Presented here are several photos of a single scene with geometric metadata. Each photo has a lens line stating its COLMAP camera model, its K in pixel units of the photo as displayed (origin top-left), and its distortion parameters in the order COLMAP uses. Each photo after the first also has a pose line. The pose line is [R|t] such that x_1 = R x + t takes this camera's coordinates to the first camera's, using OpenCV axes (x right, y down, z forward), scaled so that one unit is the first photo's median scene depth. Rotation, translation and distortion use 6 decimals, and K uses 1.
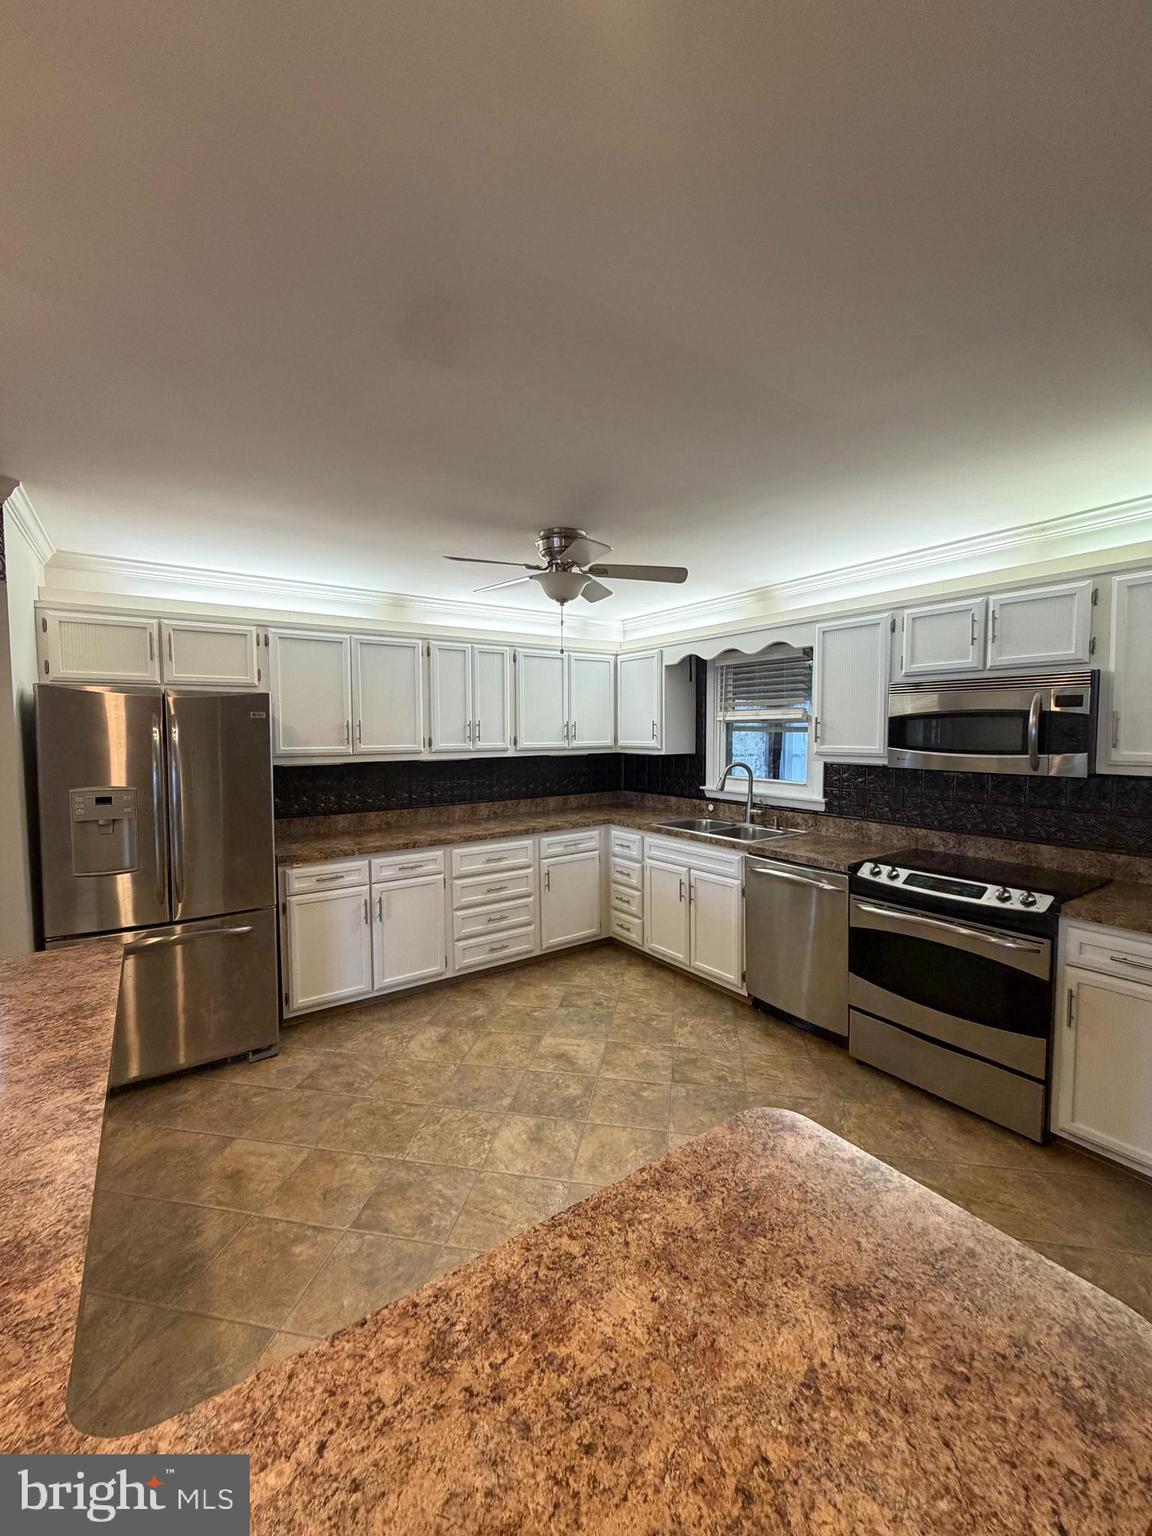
lens RADIAL K [[613.8, 0, 574.7], [0, 613.8, 765.6], [0, 0, 1]] dist [-0.000271, 0.000099]
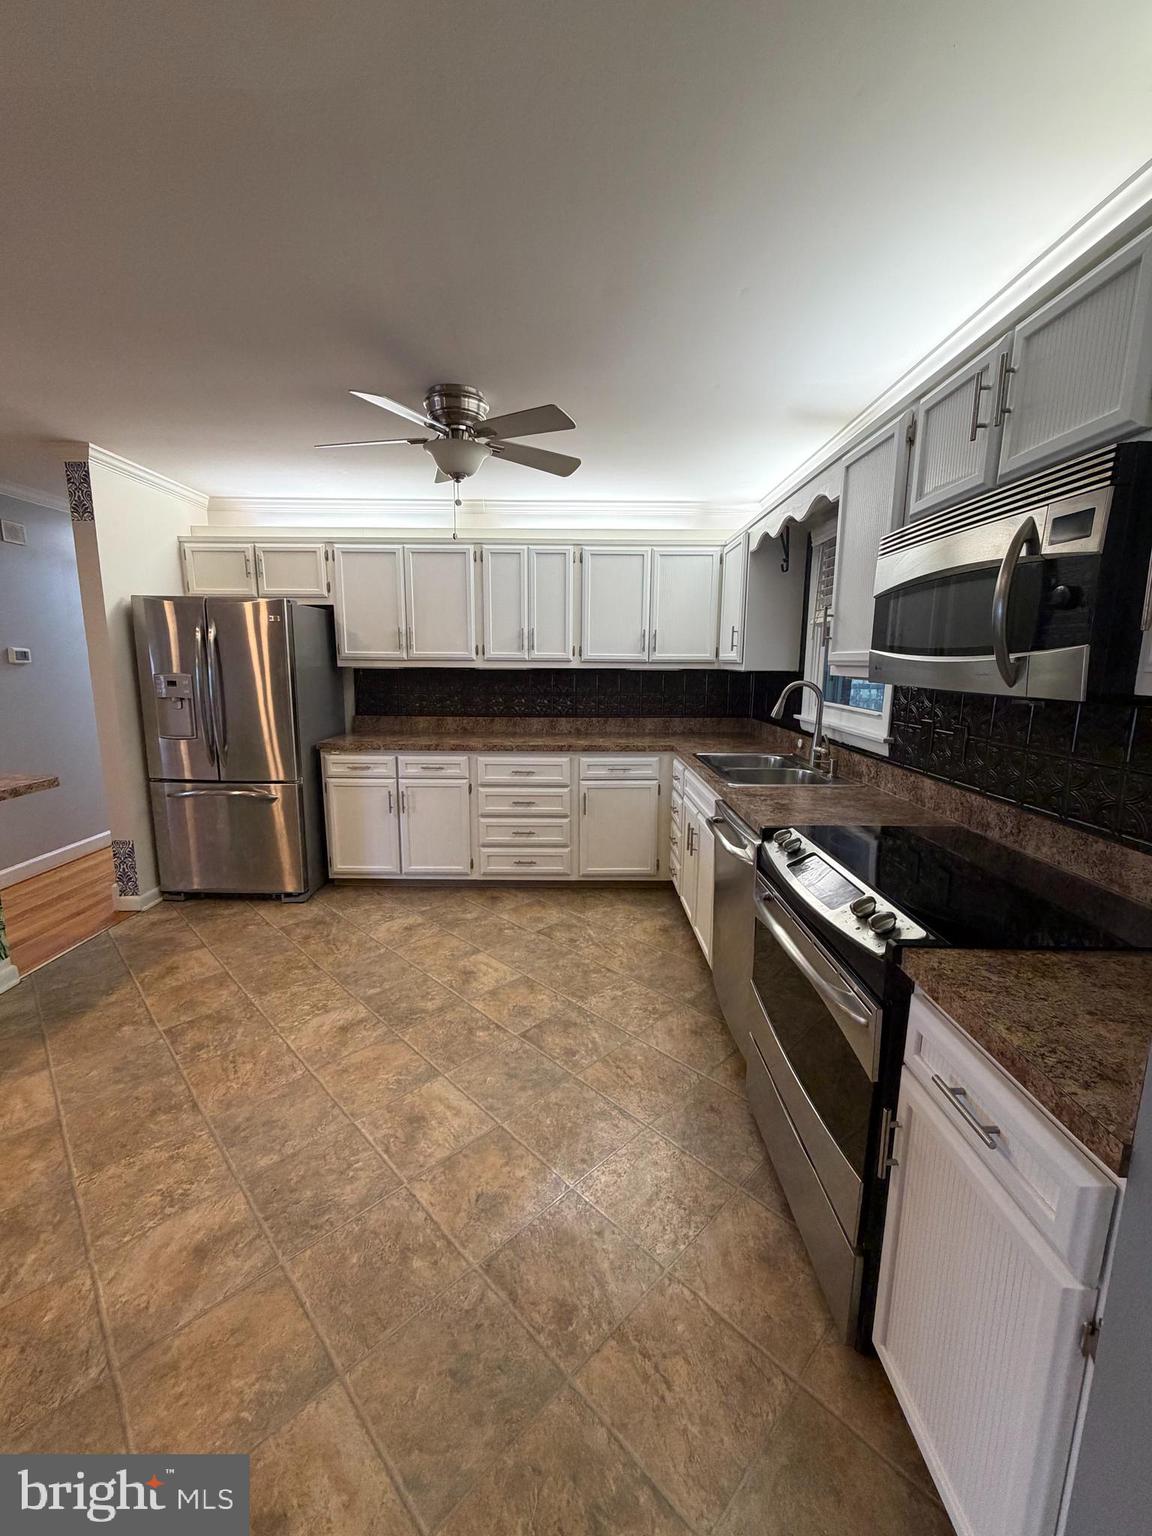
lens RADIAL K [[613.8, 0, 573.4], [0, 613.8, 765.1], [0, 0, 1]] dist [-0.000271, 0.000099]
pose [[0.817442, 0.109976, -0.565415, 0.505654], [-0.047544, 0.991137, 0.124044, 0.017816], [0.574045, -0.074516, 0.815426, 0.270812]]
